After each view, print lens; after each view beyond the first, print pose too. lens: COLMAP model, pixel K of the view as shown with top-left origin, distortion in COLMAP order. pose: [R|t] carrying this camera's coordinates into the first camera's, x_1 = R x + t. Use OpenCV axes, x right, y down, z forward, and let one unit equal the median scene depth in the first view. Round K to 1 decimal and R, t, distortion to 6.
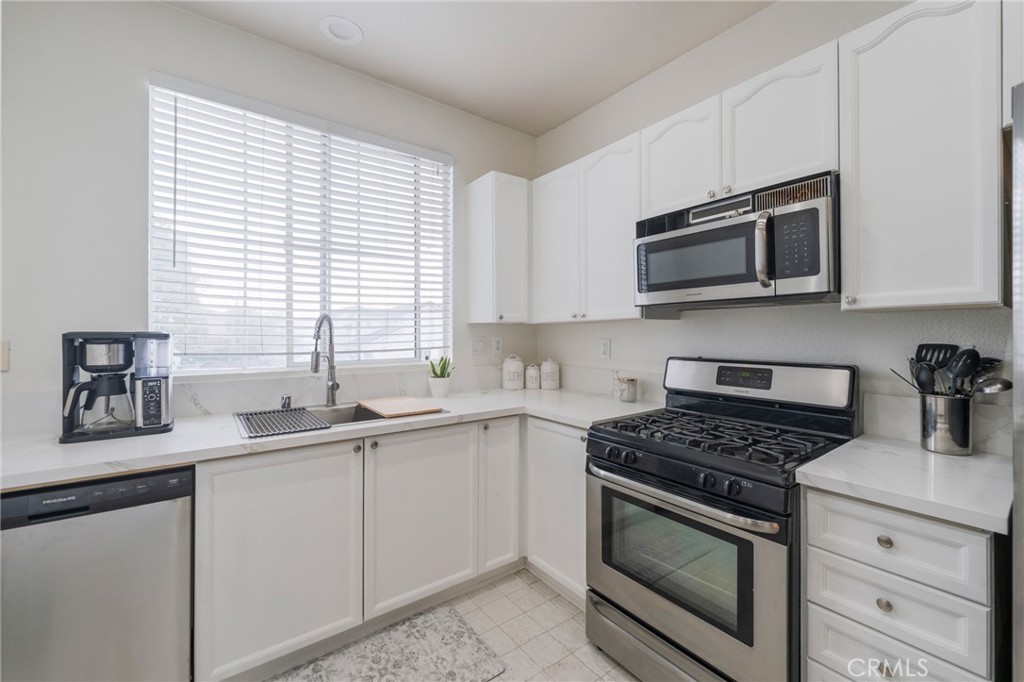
lens RADIAL K [[414.9, 0, 513.0], [0, 414.9, 340.8], [0, 0, 1]] dist [-0.002742, -0.000212]
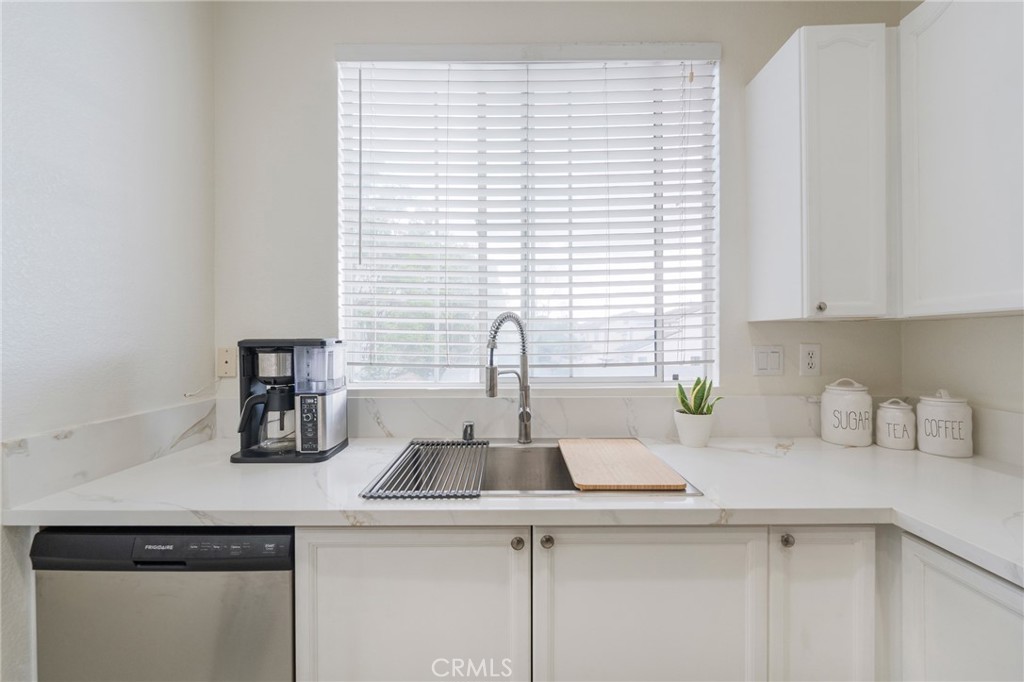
lens RADIAL K [[414.9, 0, 513.0], [0, 414.9, 340.8], [0, 0, 1]] dist [-0.002742, -0.000212]
pose [[0.801707, -0.000777, -0.597717, -0.032355], [-0.006968, 0.999919, -0.010646, -0.008279], [0.597677, 0.012700, 0.801636, 0.422389]]
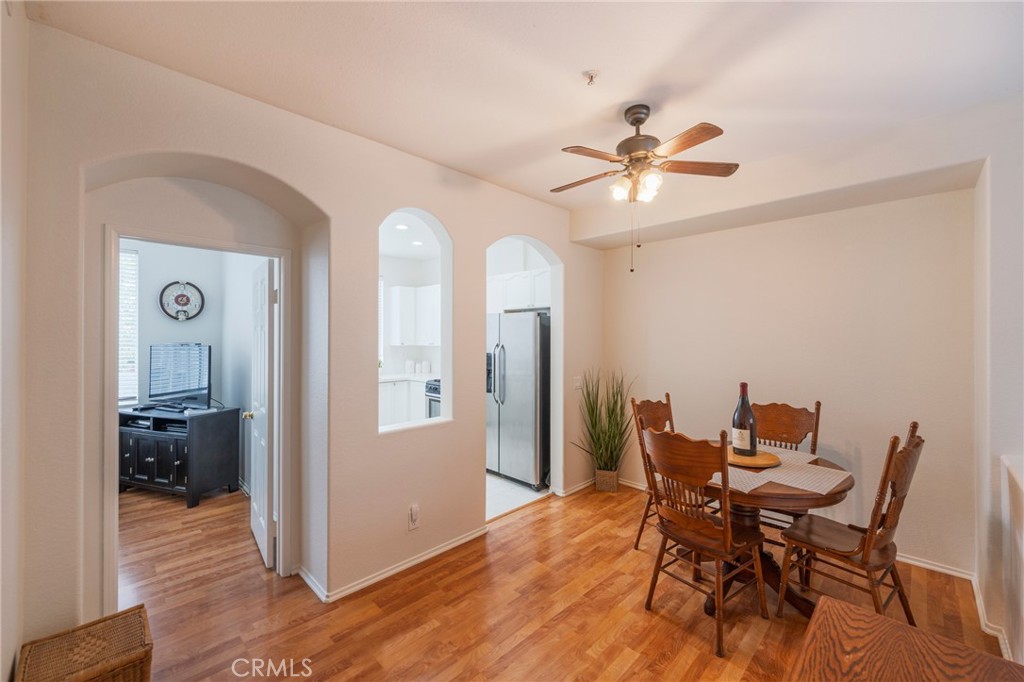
lens RADIAL K [[414.9, 0, 513.0], [0, 414.9, 340.8], [0, 0, 1]] dist [-0.002742, -0.000212]
pose [[0.989709, 0.000723, 0.143095, 0.318280], [0.000688, 0.999952, -0.009811, -0.055700], [-0.143095, 0.009808, 0.989660, -1.844410]]
